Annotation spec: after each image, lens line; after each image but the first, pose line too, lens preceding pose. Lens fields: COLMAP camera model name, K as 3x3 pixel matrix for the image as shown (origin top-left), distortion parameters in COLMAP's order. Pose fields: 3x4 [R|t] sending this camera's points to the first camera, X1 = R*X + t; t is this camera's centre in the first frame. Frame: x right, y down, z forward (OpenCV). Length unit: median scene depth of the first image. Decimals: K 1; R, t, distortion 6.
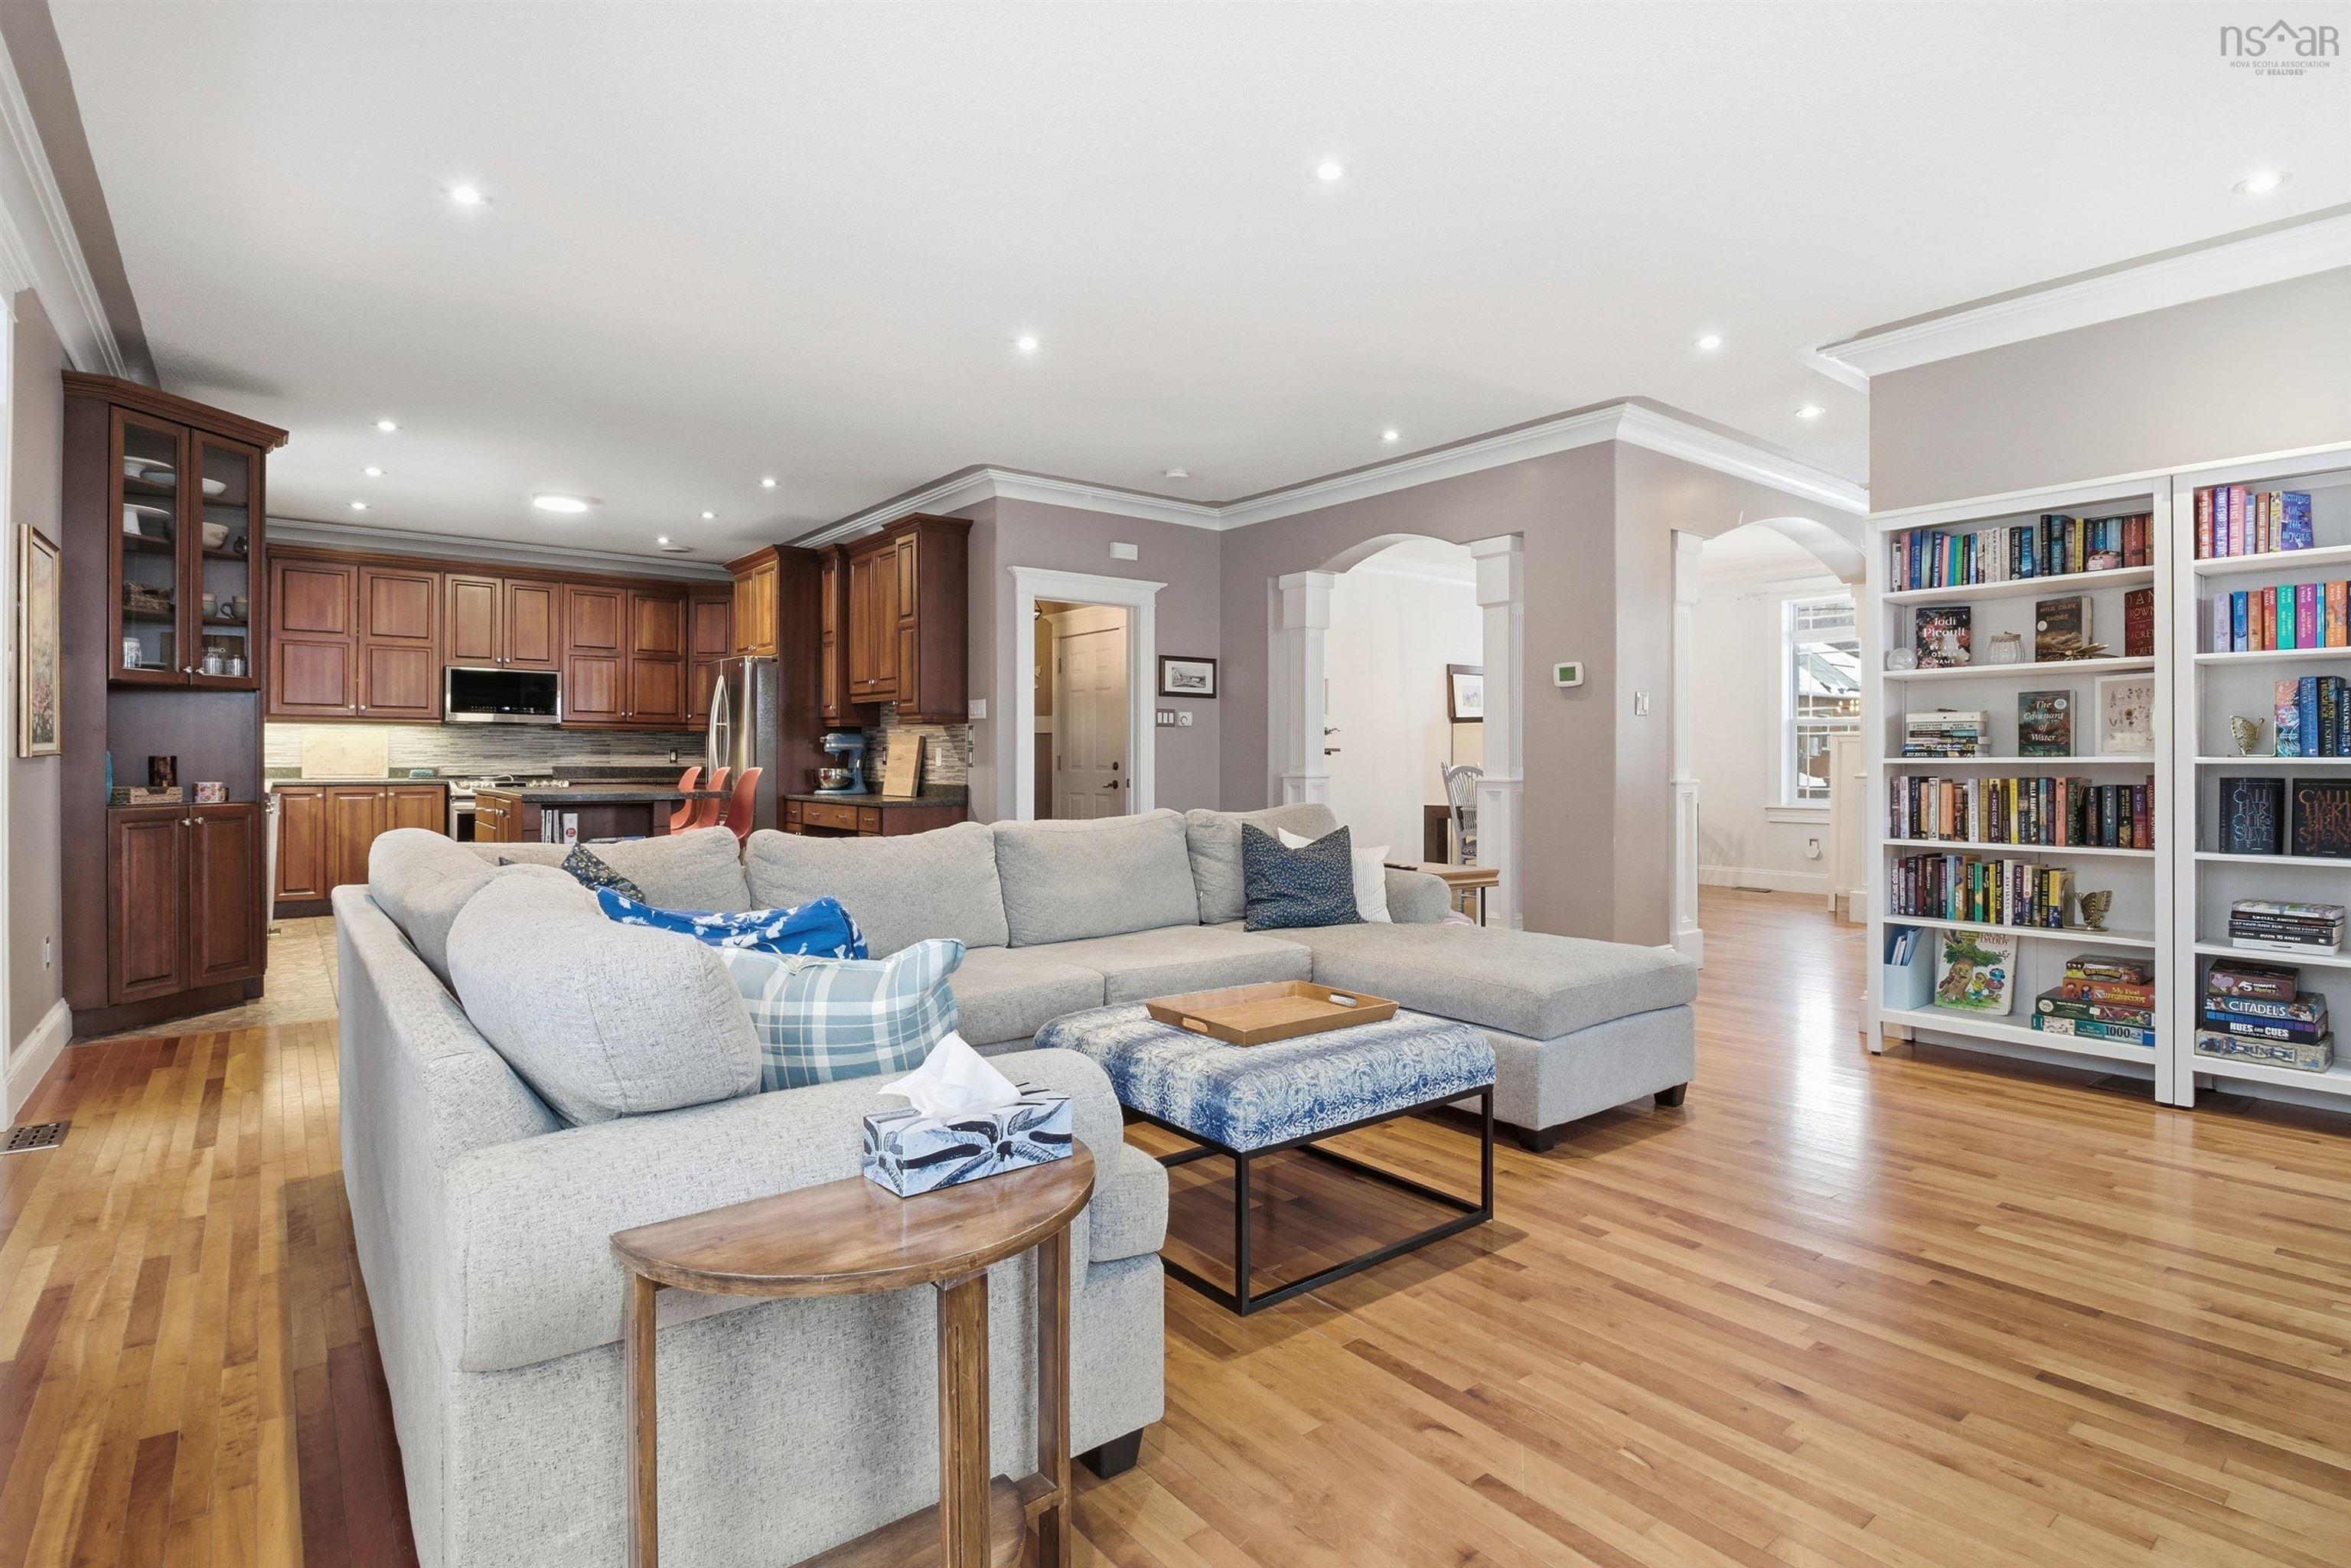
lens RADIAL K [[1151.9, 0, 1195.3], [0, 1151.9, 765.3], [0, 0, 1]] dist [0.002394, -0.012150]
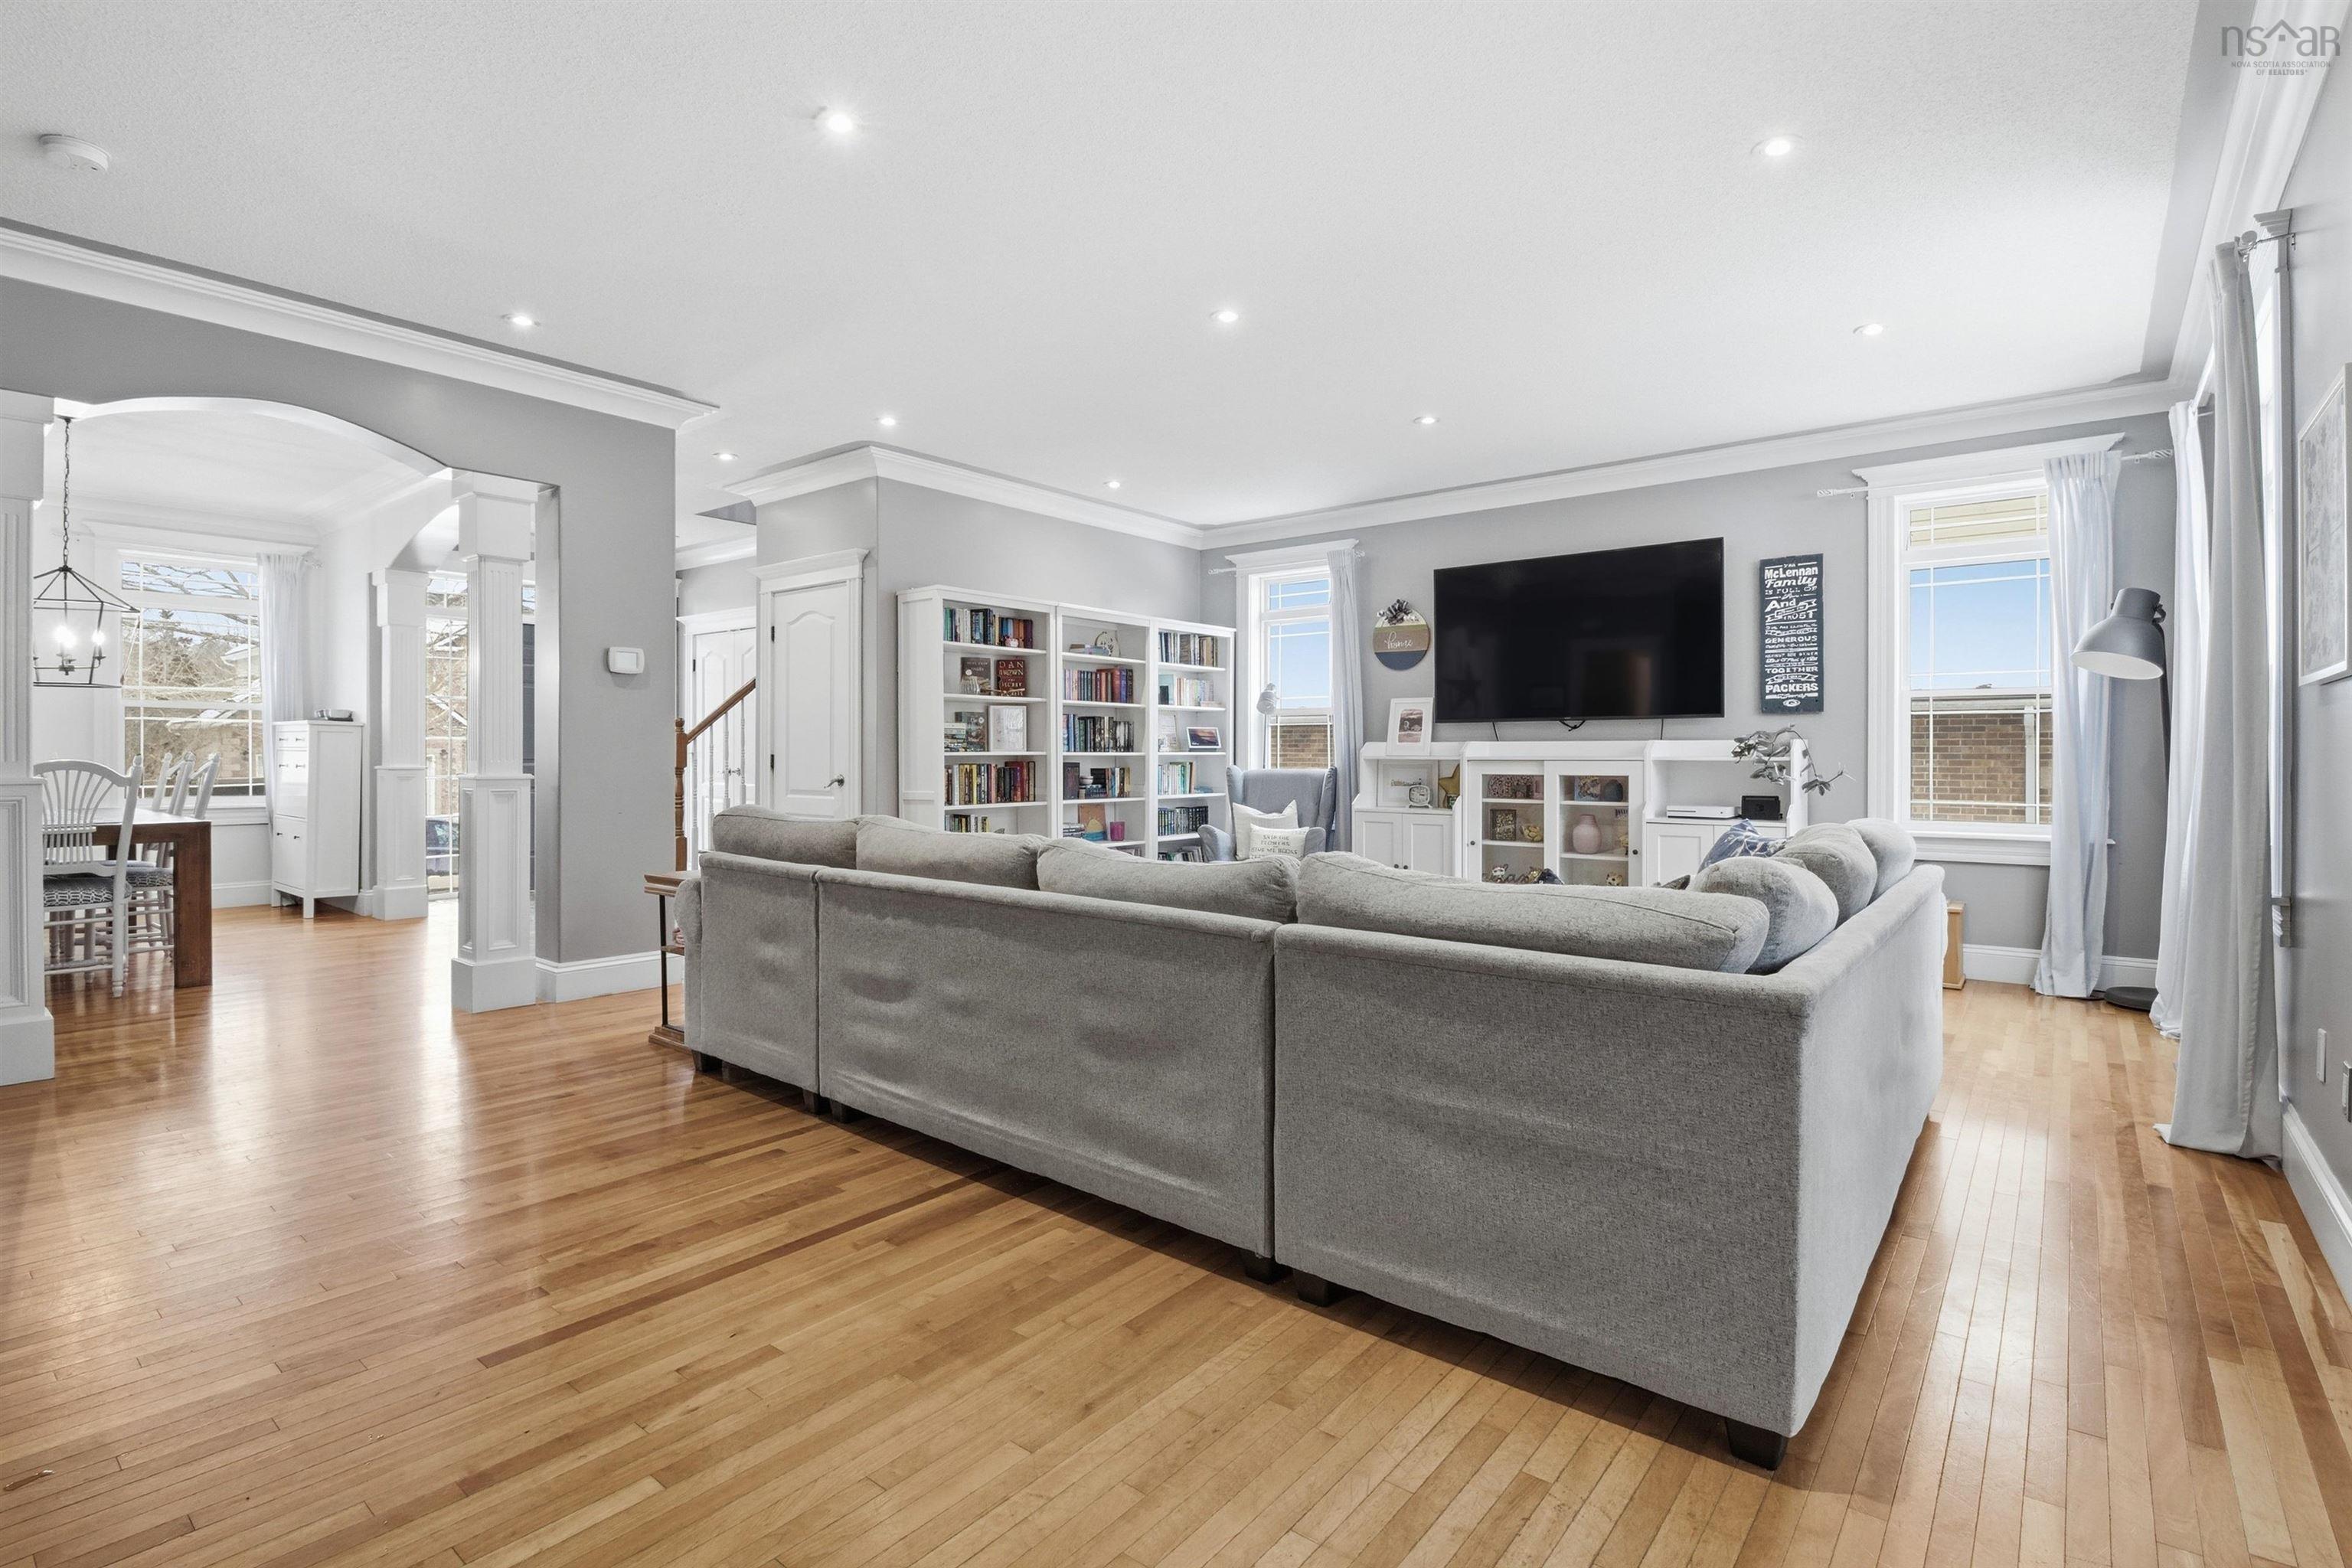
lens RADIAL K [[1094.4, 0, 1195.6], [0, 1094.4, 764.0], [0, 0, 1]] dist [-0.008415, -0.008240]
pose [[-0.216458, -0.010474, 0.976236, -0.445580], [-0.000697, 0.999944, 0.010574, -0.003172], [-0.976292, 0.001609, -0.216453, 0.518599]]
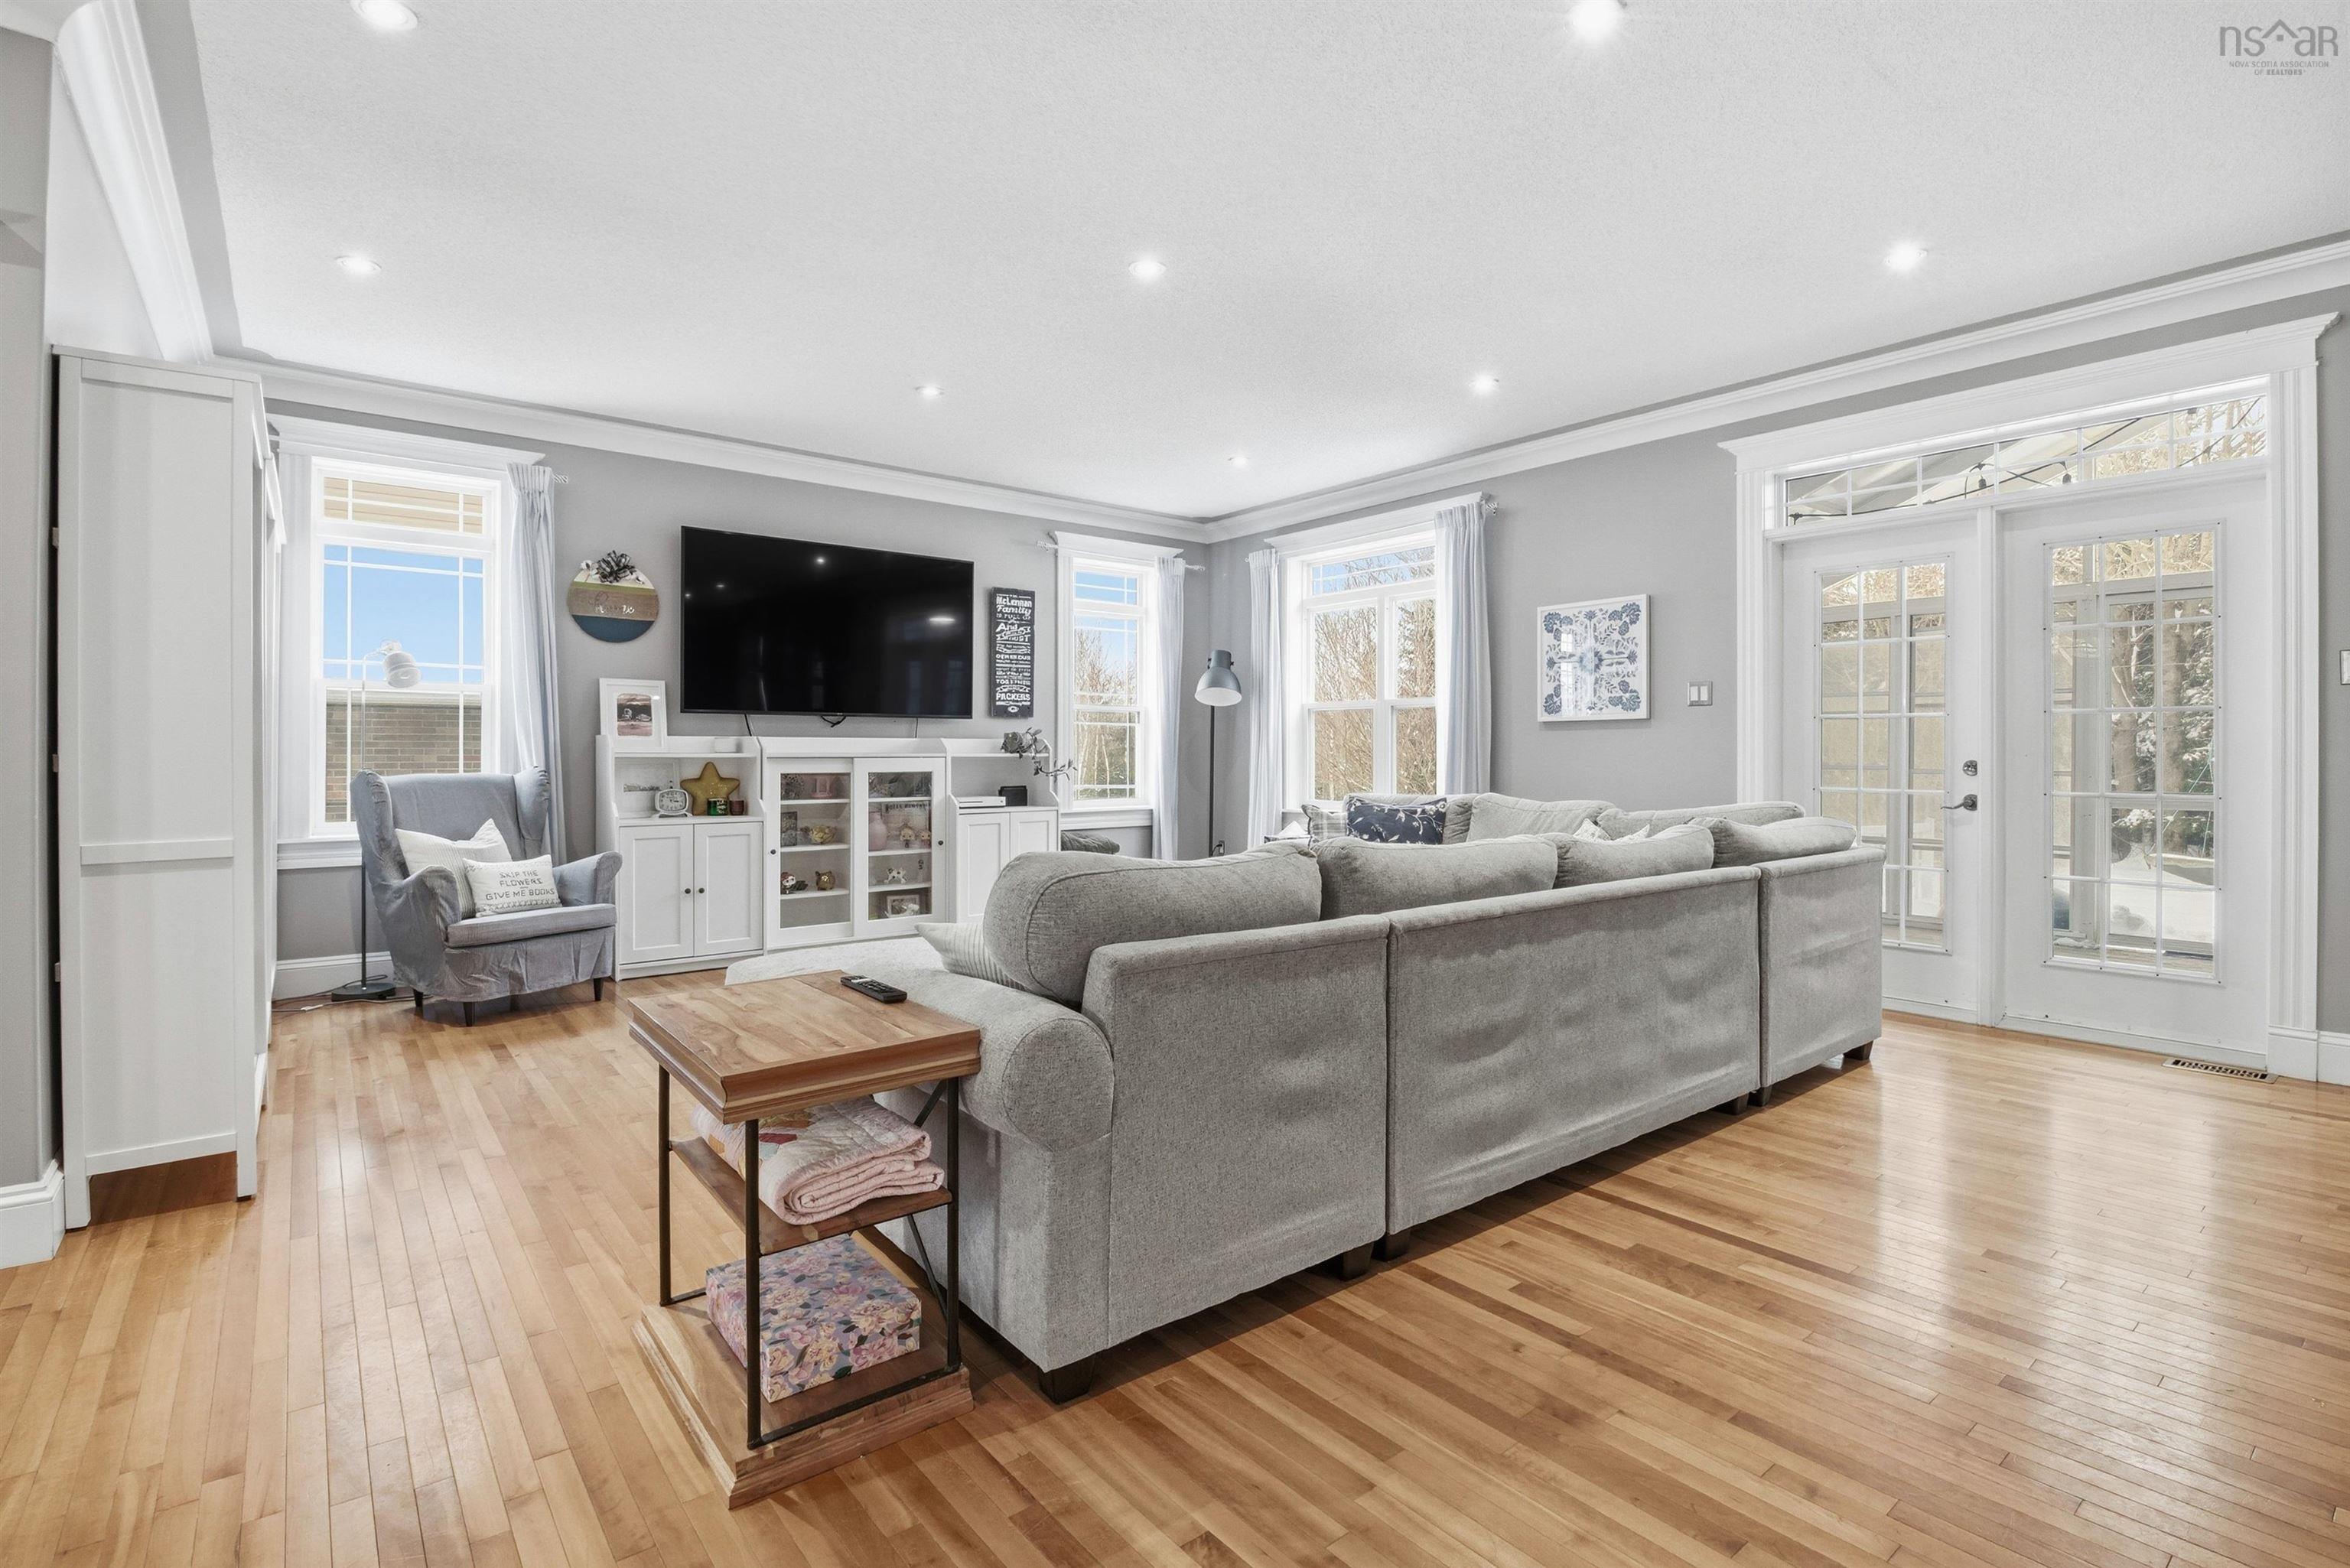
lens RADIAL K [[1093.4, 0, 1174.6], [0, 1093.4, 754.0], [0, 0, 1]] dist [-0.008415, -0.008240]
pose [[-0.999967, -0.003919, 0.007093, 0.032879], [-0.003900, 0.999989, 0.002680, -0.002985], [-0.007104, 0.002652, -0.999971, 0.853198]]
